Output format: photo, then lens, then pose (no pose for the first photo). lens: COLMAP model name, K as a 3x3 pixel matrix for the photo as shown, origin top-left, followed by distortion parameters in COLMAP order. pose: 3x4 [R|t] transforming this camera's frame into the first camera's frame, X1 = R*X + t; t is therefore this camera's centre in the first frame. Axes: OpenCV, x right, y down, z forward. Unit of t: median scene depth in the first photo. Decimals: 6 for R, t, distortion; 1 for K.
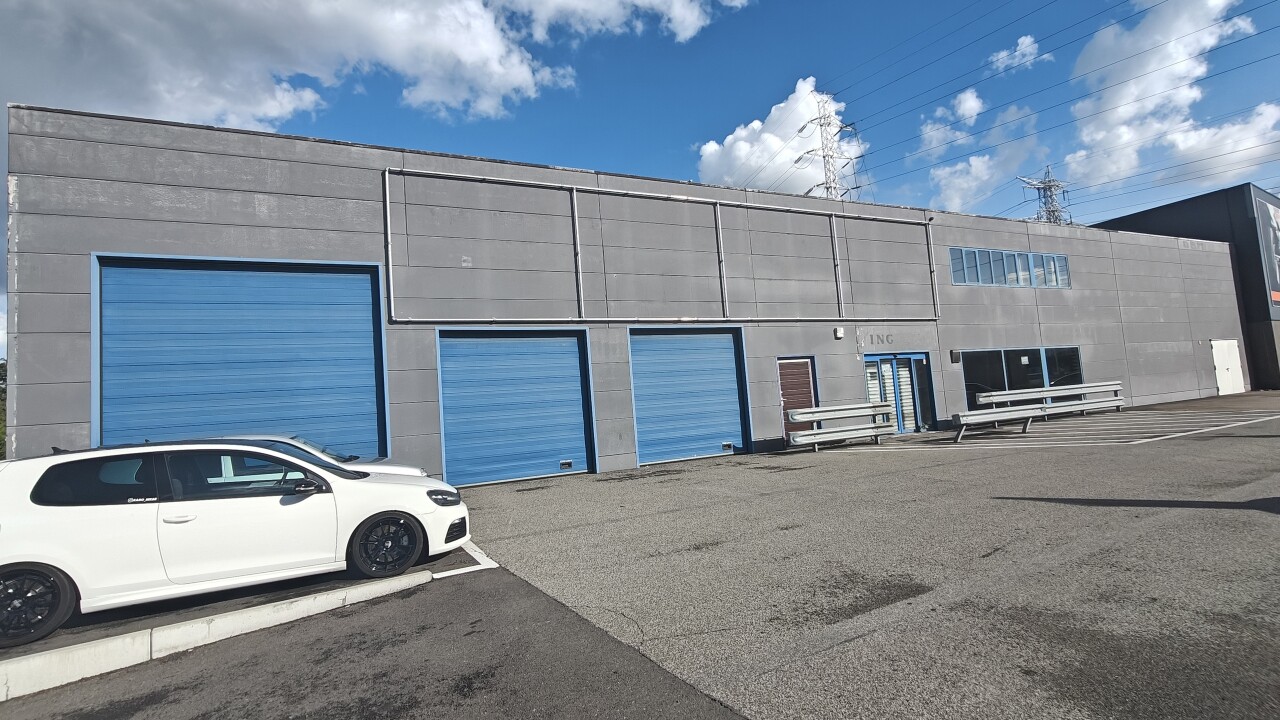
lens RADIAL K [[597.7, 0, 635.2], [0, 597.7, 361.0], [0, 0, 1]] dist [0.003587, 0.002698]
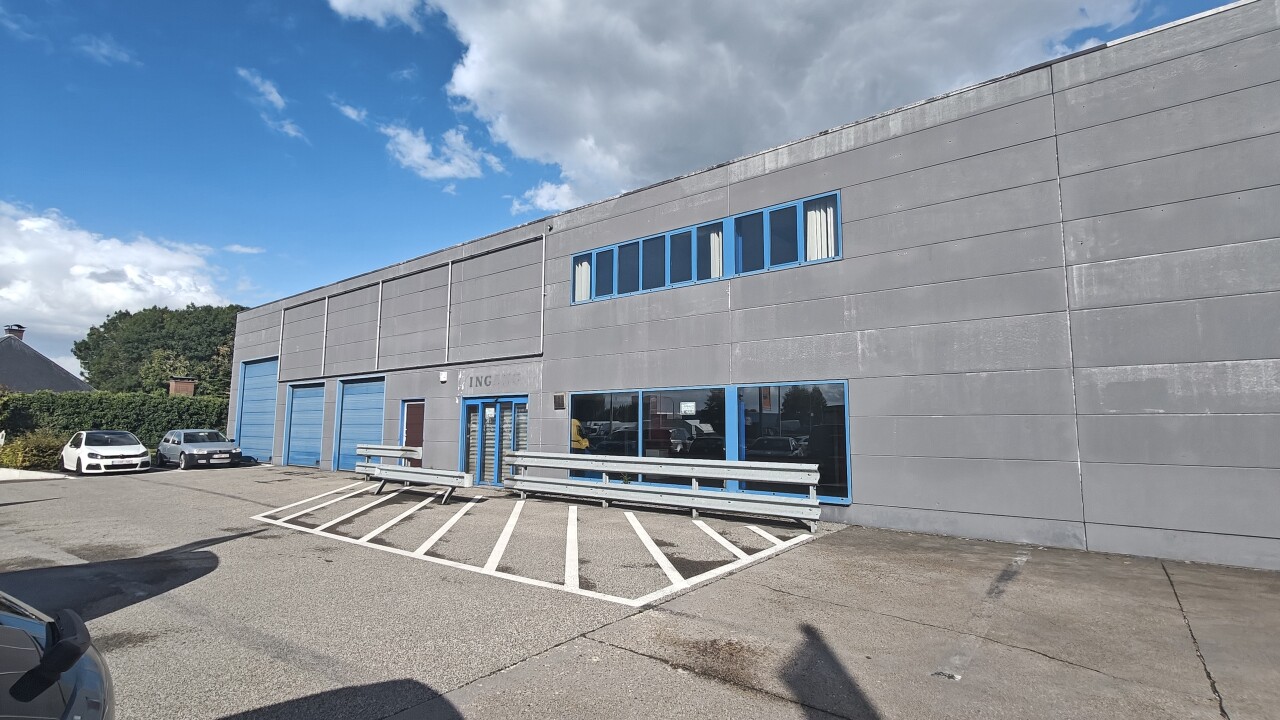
lens RADIAL K [[597.7, 0, 634.7], [0, 597.7, 357.2], [0, 0, 1]] dist [0.003587, 0.002698]
pose [[0.421027, -0.045767, -0.905893, 1.258248], [0.008366, 0.998880, -0.046577, -0.026548], [0.907009, 0.012031, 0.420939, 0.767084]]
